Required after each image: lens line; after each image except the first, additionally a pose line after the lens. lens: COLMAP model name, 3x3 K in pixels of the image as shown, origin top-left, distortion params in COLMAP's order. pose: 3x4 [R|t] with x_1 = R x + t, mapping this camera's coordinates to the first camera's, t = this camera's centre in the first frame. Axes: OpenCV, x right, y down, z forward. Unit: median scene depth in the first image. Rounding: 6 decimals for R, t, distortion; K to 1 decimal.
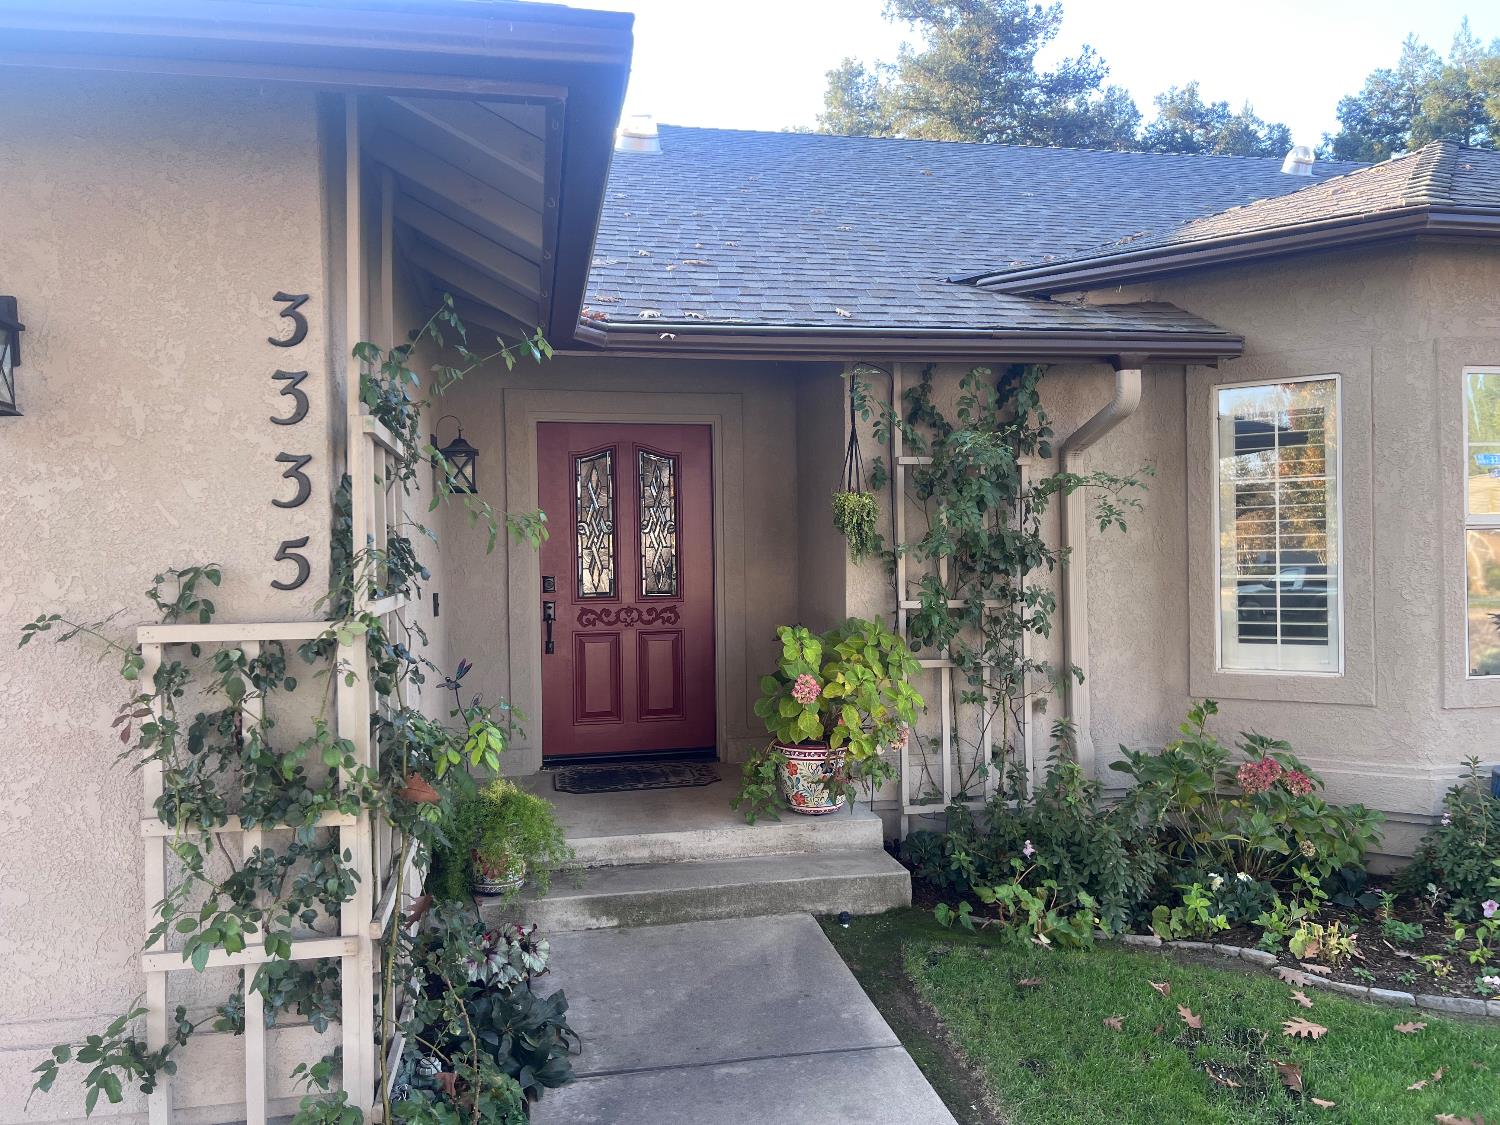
lens RADIAL K [[1130.1, 0, 750.0], [0, 1130.1, 566.0], [0, 0, 1]] dist [0.069666, -0.087923]
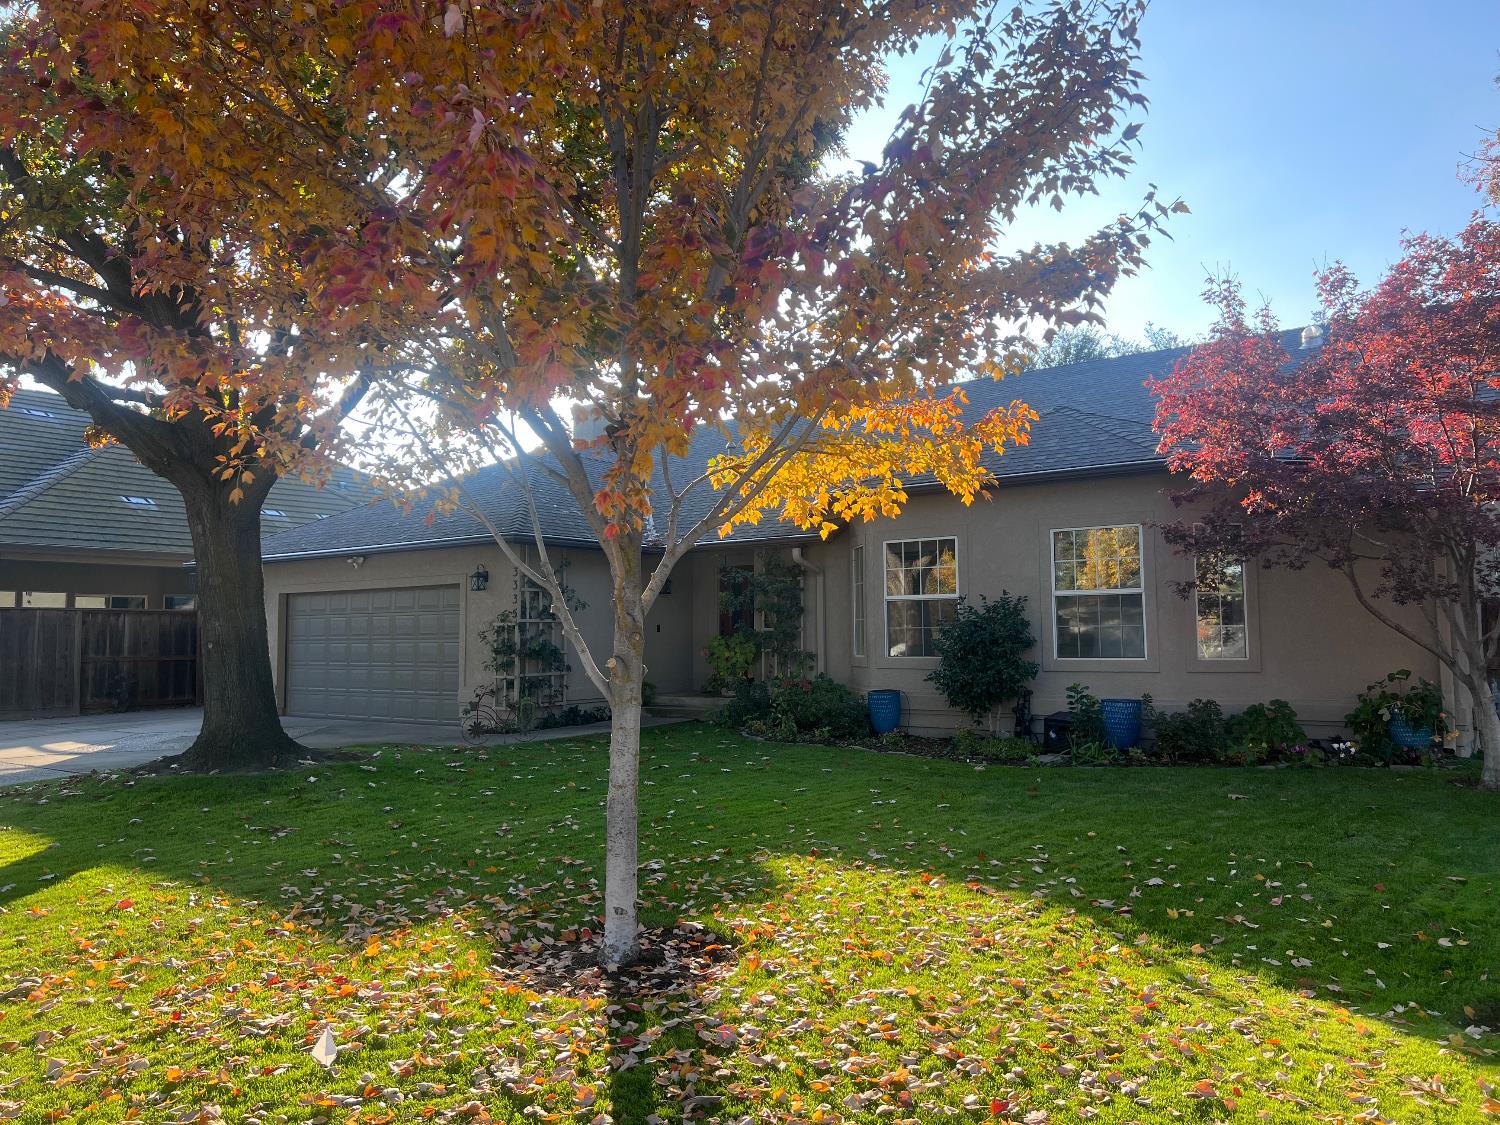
lens RADIAL K [[1130.1, 0, 744.1], [0, 1130.1, 558.1], [0, 0, 1]] dist [0.069666, -0.087923]
pose [[0.665522, -0.041072, -0.745247, 2.385851], [-0.009487, 0.997939, -0.063471, 0.038696], [0.746318, 0.049312, 0.663761, -1.002858]]
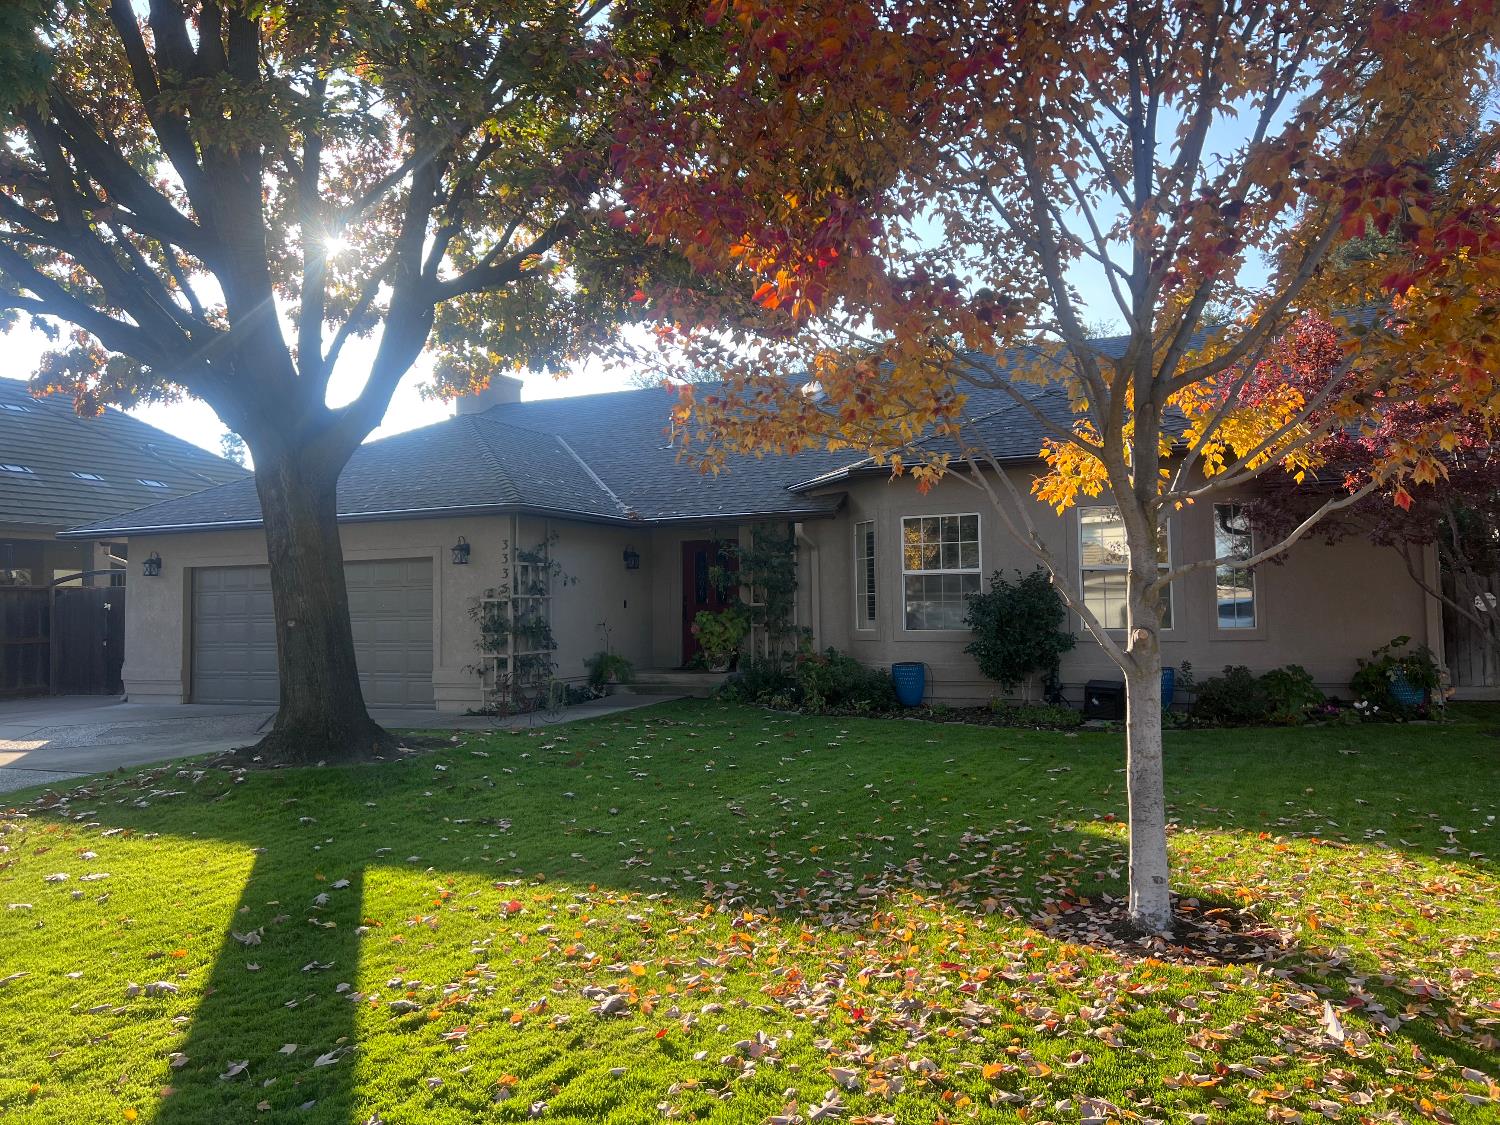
lens RADIAL K [[1130.1, 0, 749.8], [0, 1130.1, 565.3], [0, 0, 1]] dist [0.069666, -0.087923]
pose [[0.817263, -0.018932, -0.575954, 1.883115], [-0.003991, 0.999250, -0.038508, 0.048439], [0.576252, 0.033770, 0.816574, -1.410569]]
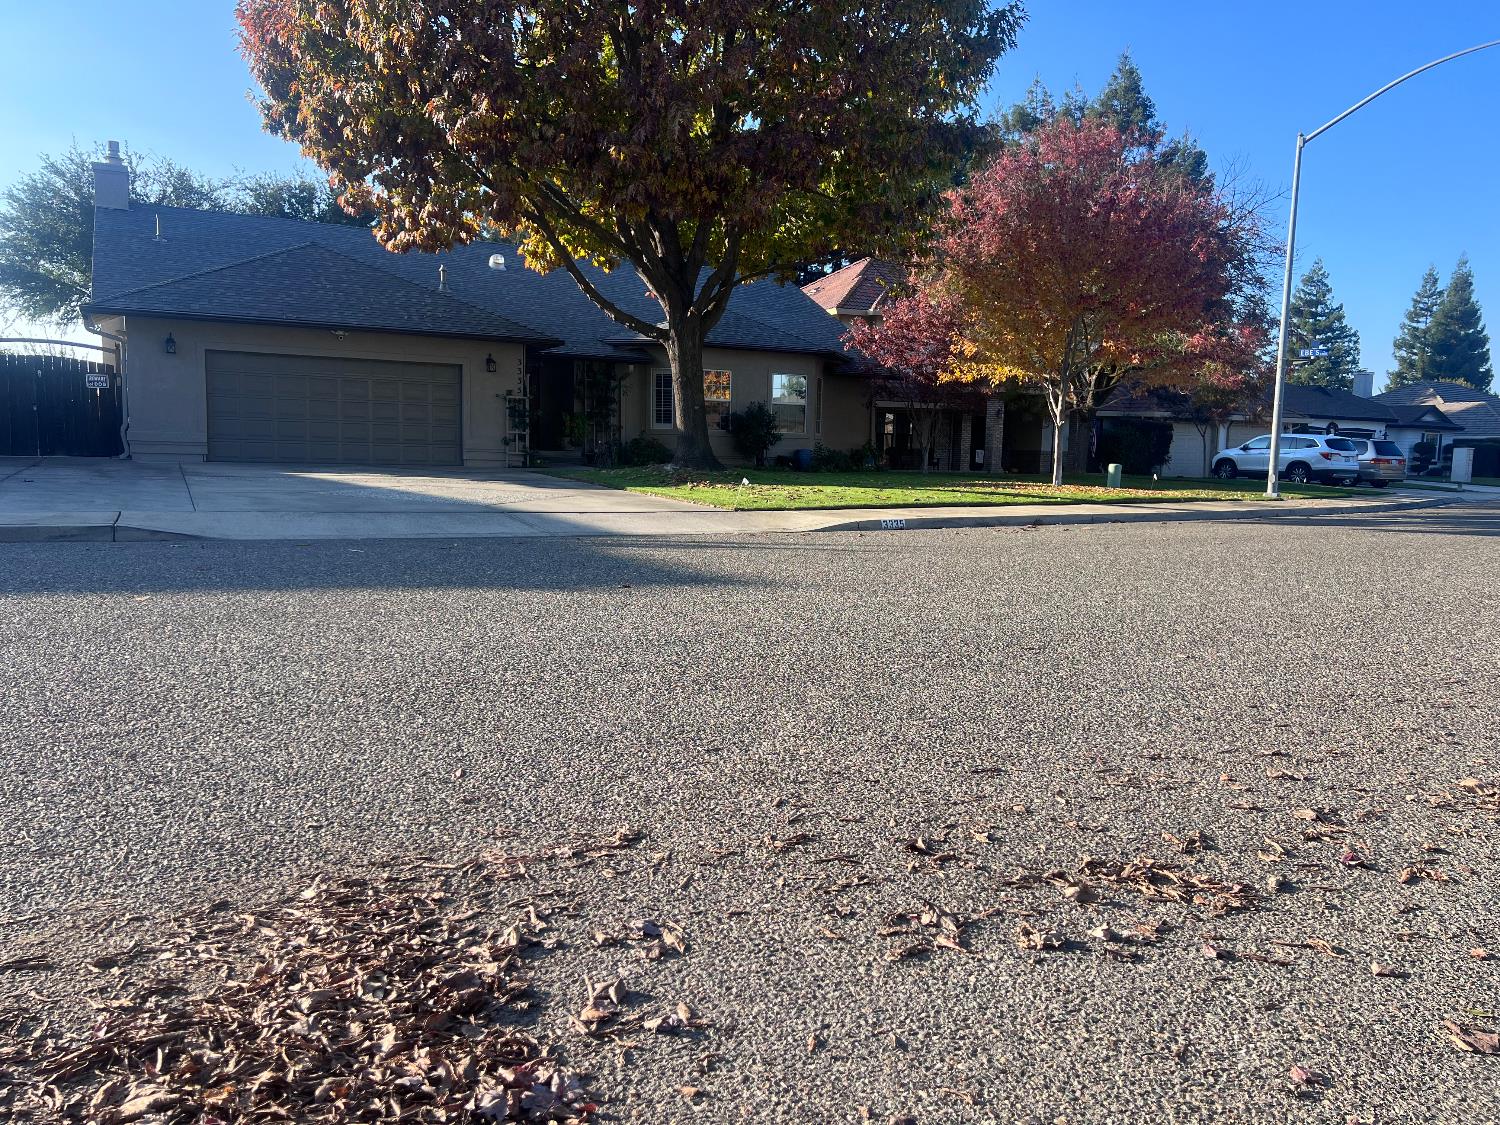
lens RADIAL K [[1130.1, 0, 745.4], [0, 1130.1, 570.6], [0, 0, 1]] dist [0.069666, -0.087923]
pose [[0.954895, 0.005896, 0.296885, -0.677803], [-0.031911, 0.996051, 0.082856, 0.308462], [-0.295224, -0.088592, 0.951312, -4.048115]]
